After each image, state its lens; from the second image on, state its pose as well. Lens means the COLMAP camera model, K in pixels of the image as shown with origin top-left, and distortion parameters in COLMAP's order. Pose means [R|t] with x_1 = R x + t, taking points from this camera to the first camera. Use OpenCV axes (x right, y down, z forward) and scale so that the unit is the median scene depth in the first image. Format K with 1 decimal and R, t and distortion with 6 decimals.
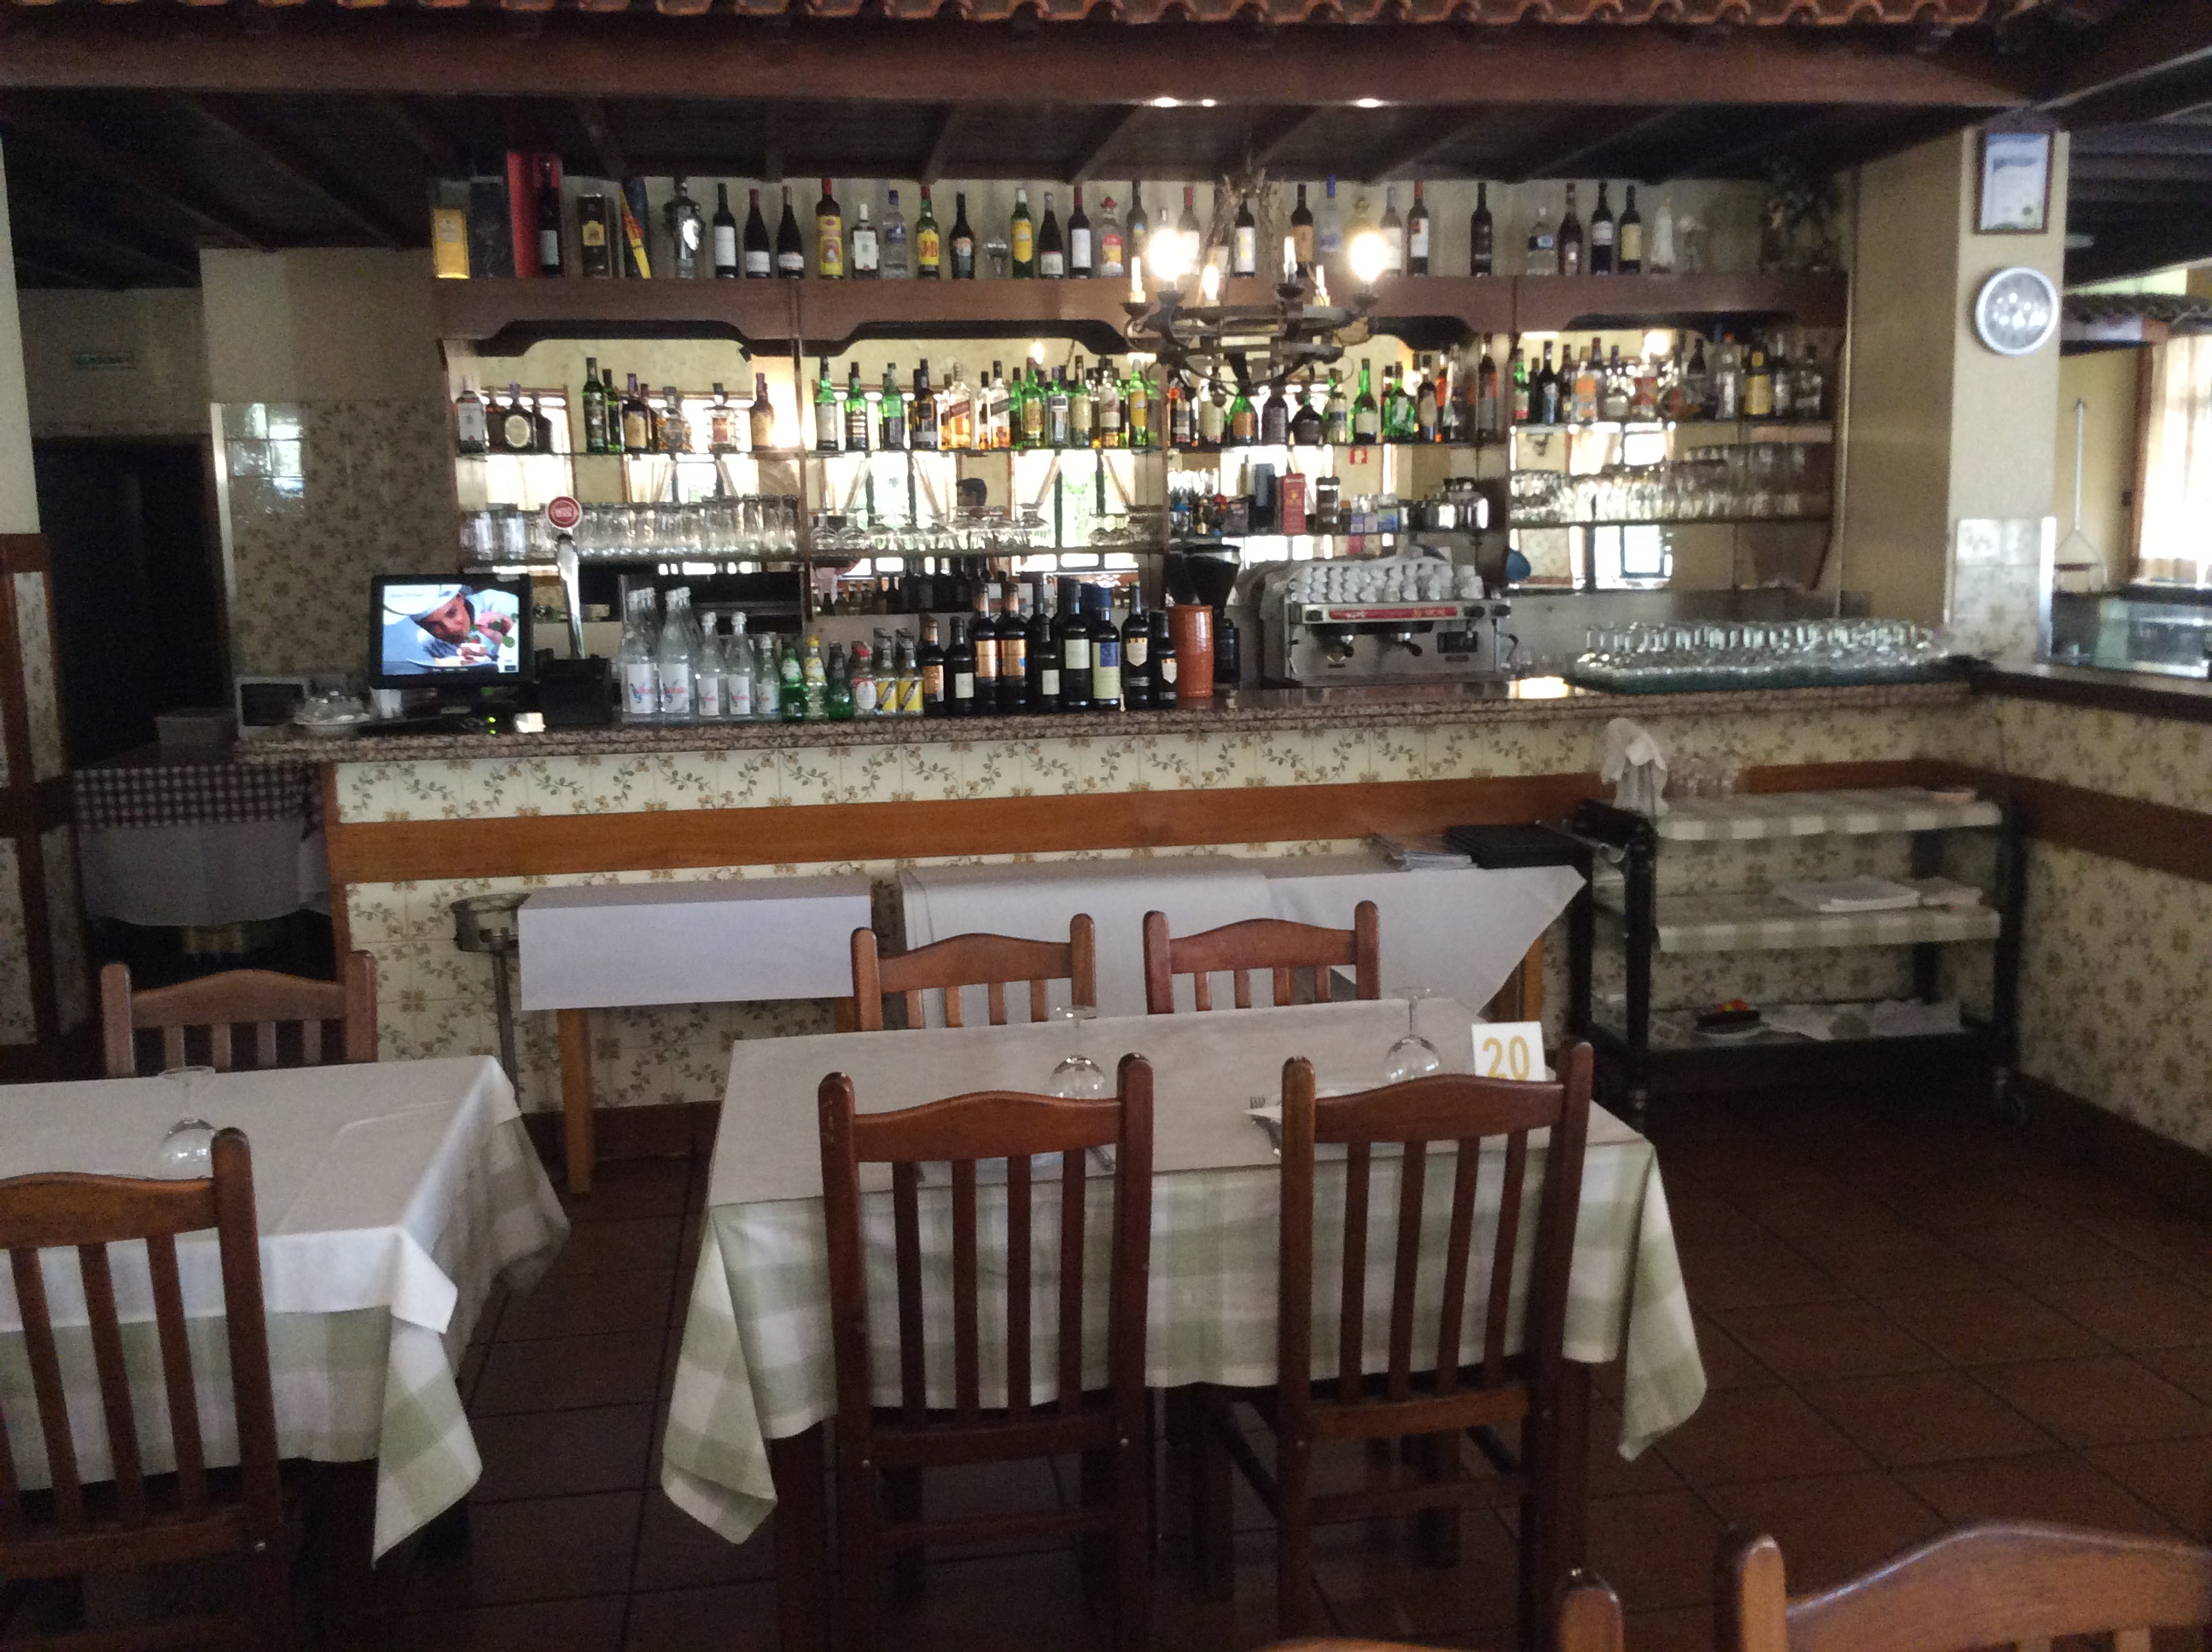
lens RADIAL K [[2076.5, 0, 1111.1], [0, 2076.5, 836.3], [0, 0, 1]] dist [0.022860, 0.000000]
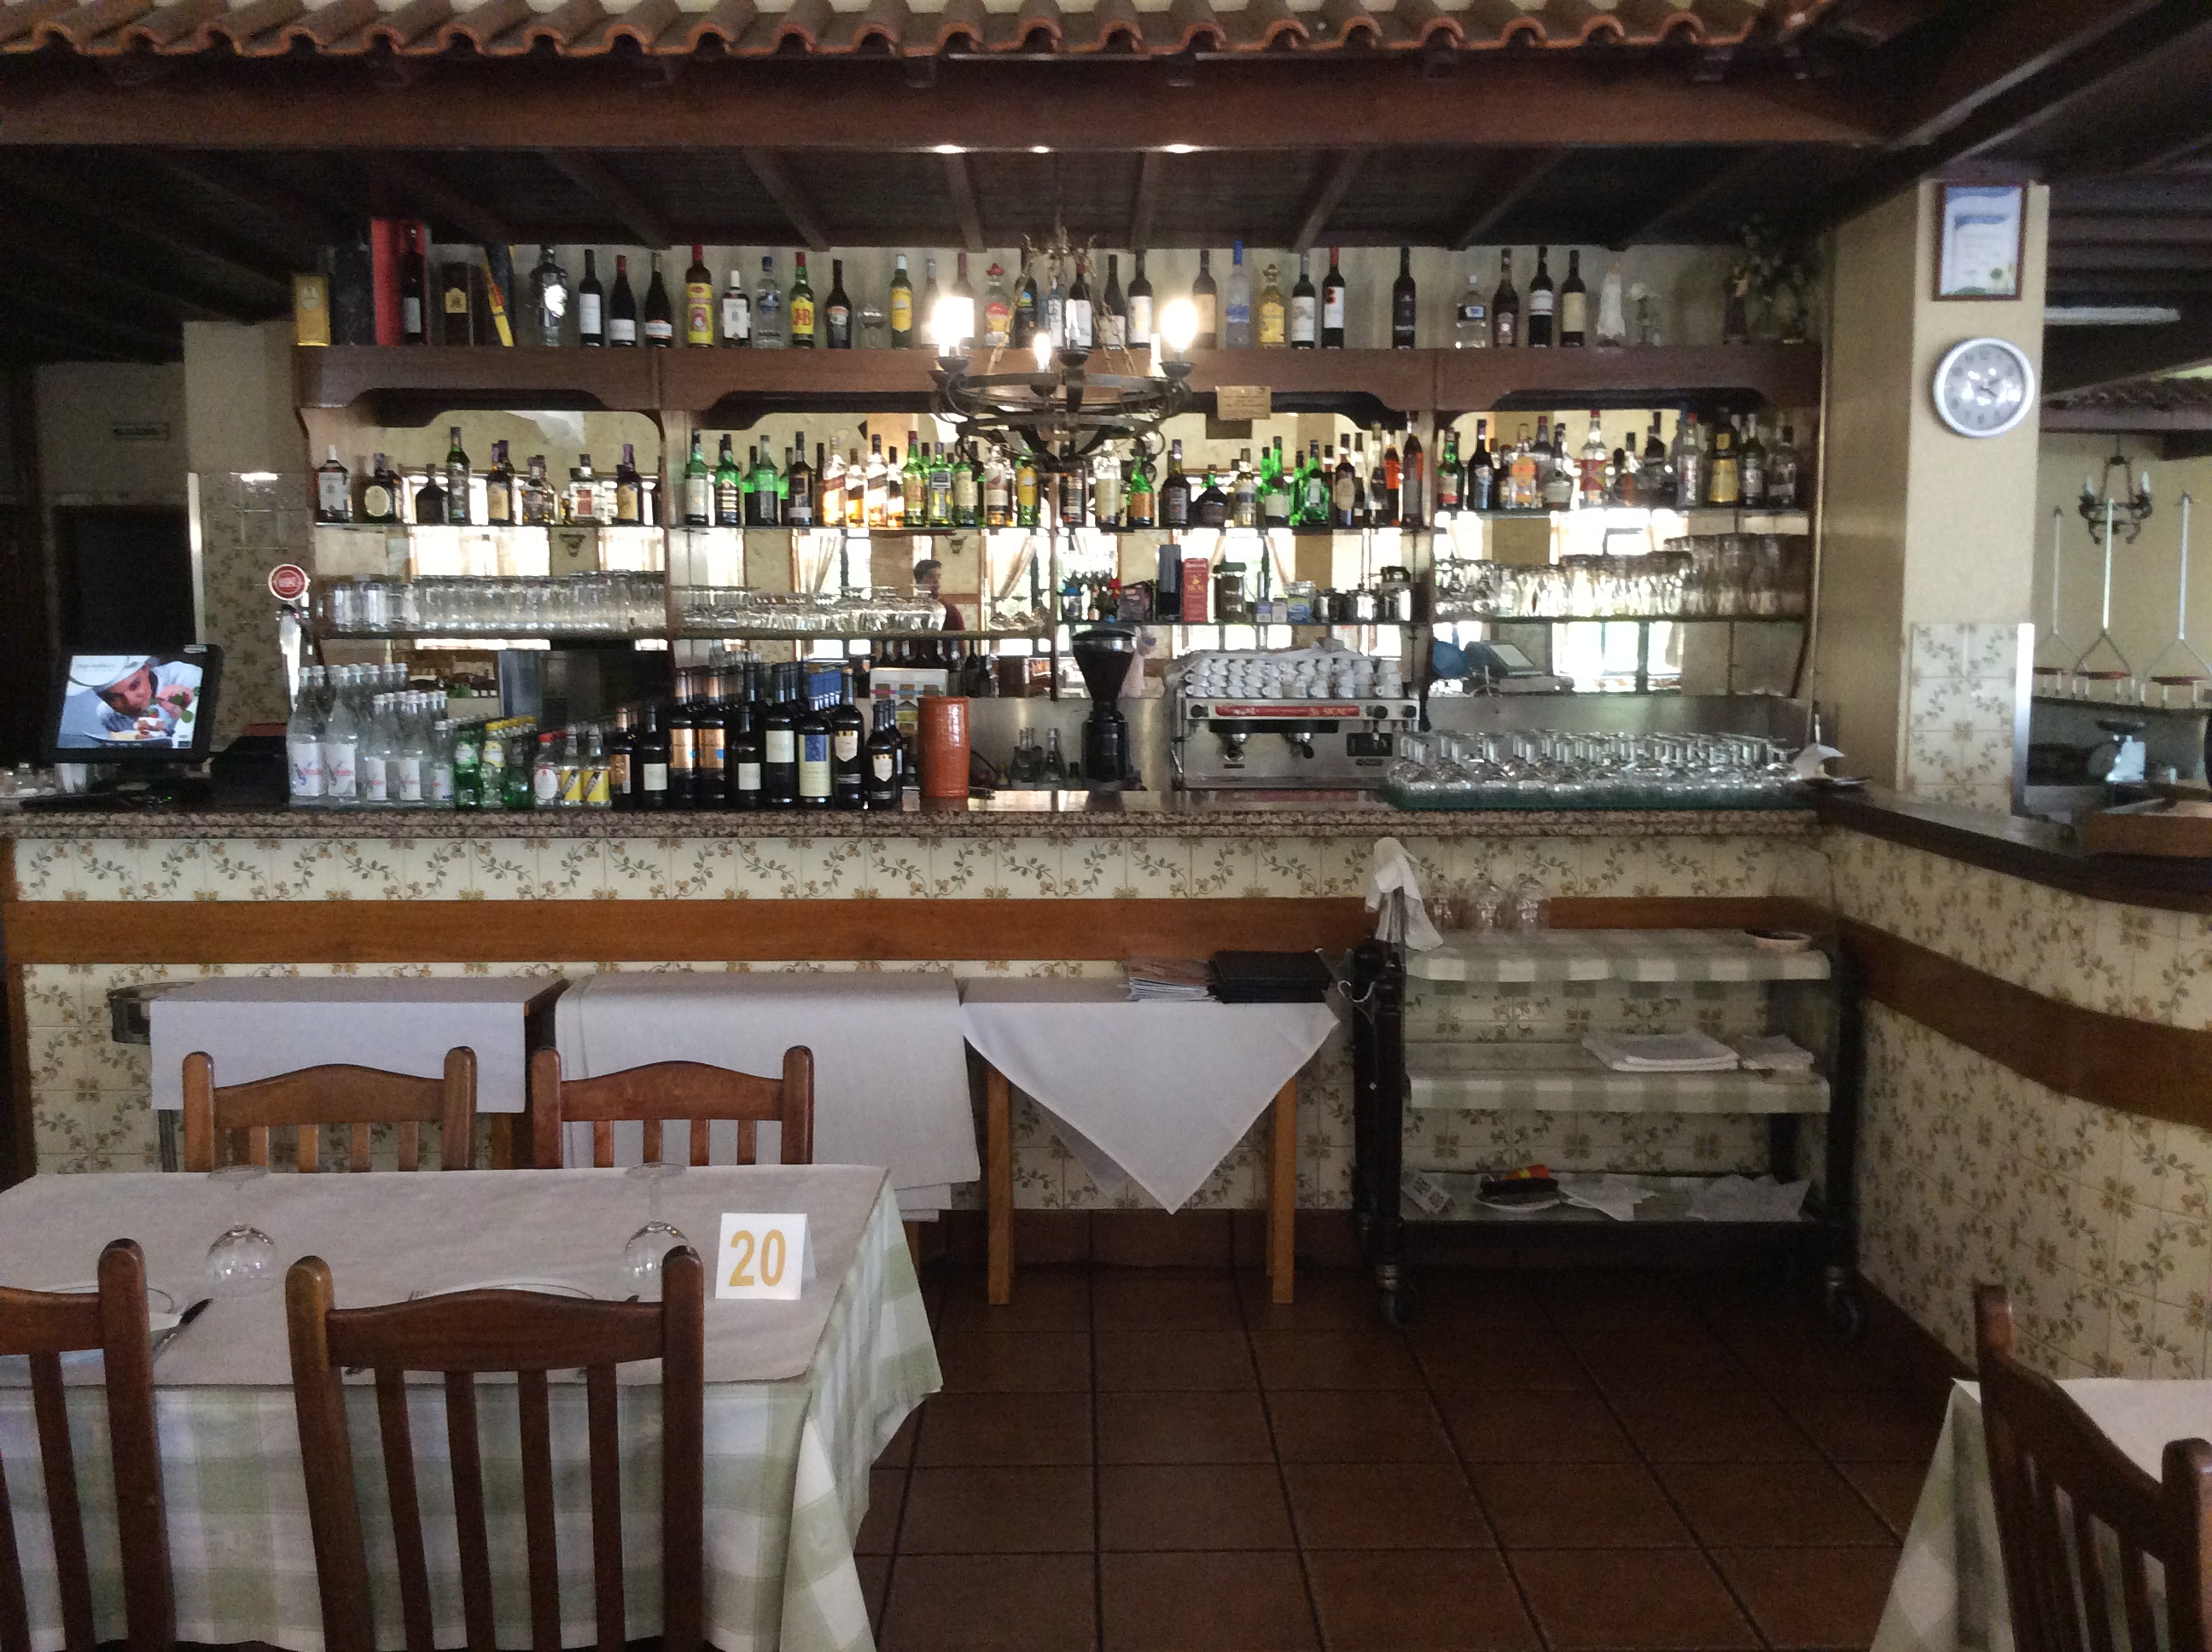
lens RADIAL K [[2076.5, 0, 1104.1], [0, 2076.5, 826.9], [0, 0, 1]] dist [0.022860, 0.000000]
pose [[0.989211, 0.034771, -0.142313, 0.239592], [-0.041189, 0.998251, -0.042406, -0.018369], [0.140589, 0.047810, 0.988913, 0.110151]]
